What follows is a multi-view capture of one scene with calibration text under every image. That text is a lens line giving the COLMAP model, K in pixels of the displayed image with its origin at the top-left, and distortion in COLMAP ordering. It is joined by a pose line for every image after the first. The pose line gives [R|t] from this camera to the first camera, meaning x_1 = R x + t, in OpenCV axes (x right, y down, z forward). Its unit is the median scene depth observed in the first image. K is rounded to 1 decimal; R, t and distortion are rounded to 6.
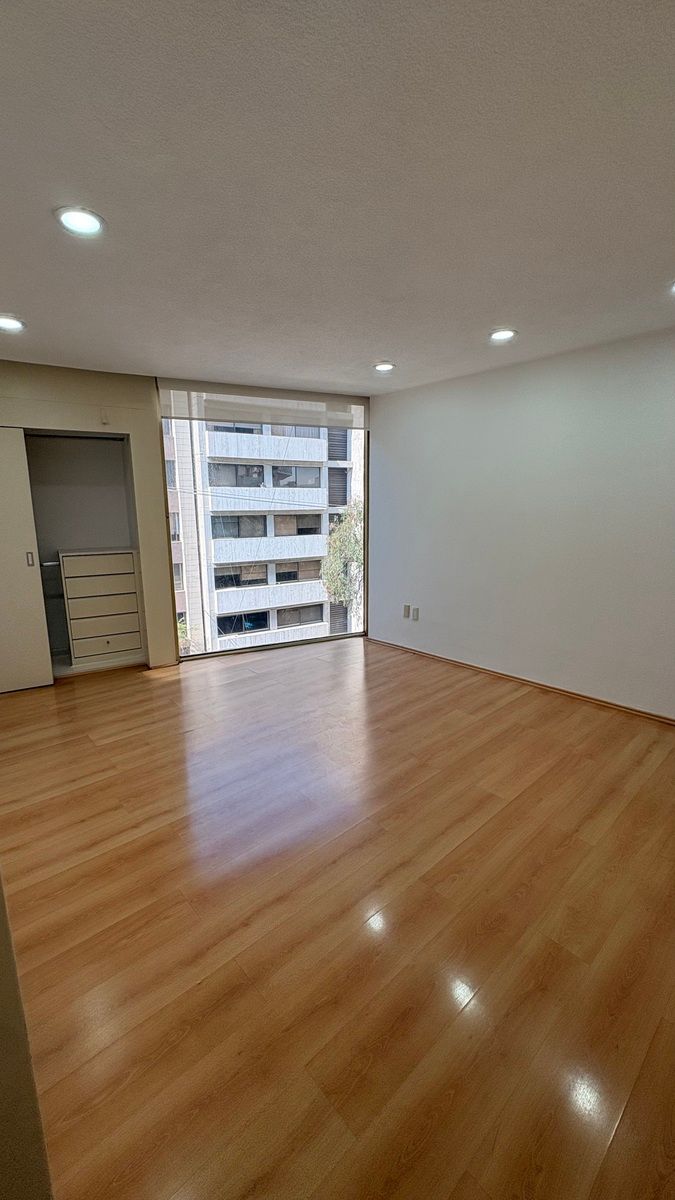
lens RADIAL K [[473.3, 0, 337.5], [0, 473.3, 600.0], [0, 0, 1]] dist [0.000676, -0.000048]
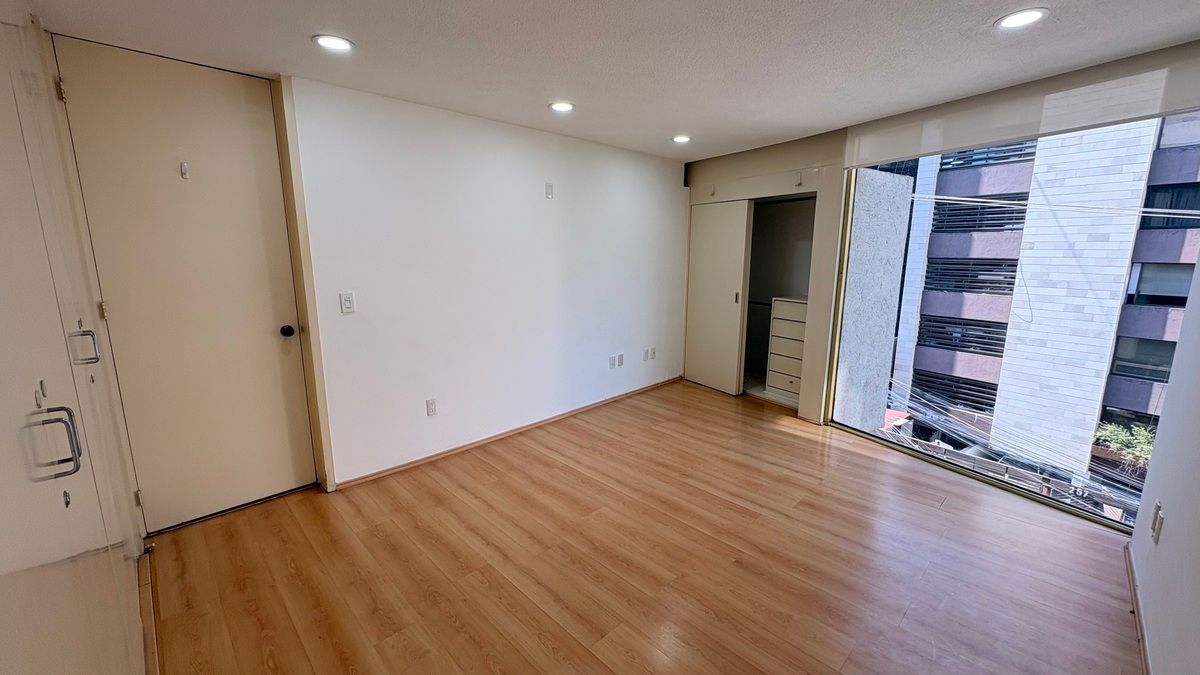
lens RADIAL K [[473.3, 0, 600.0], [0, 473.3, 337.5], [0, 0, 1]] dist [0.000676, -0.000048]
pose [[0.037467, 0.188165, -0.981423, 0.686419], [-0.196760, 0.964275, 0.177366, -0.145212], [0.979736, 0.186459, 0.073152, 0.567721]]
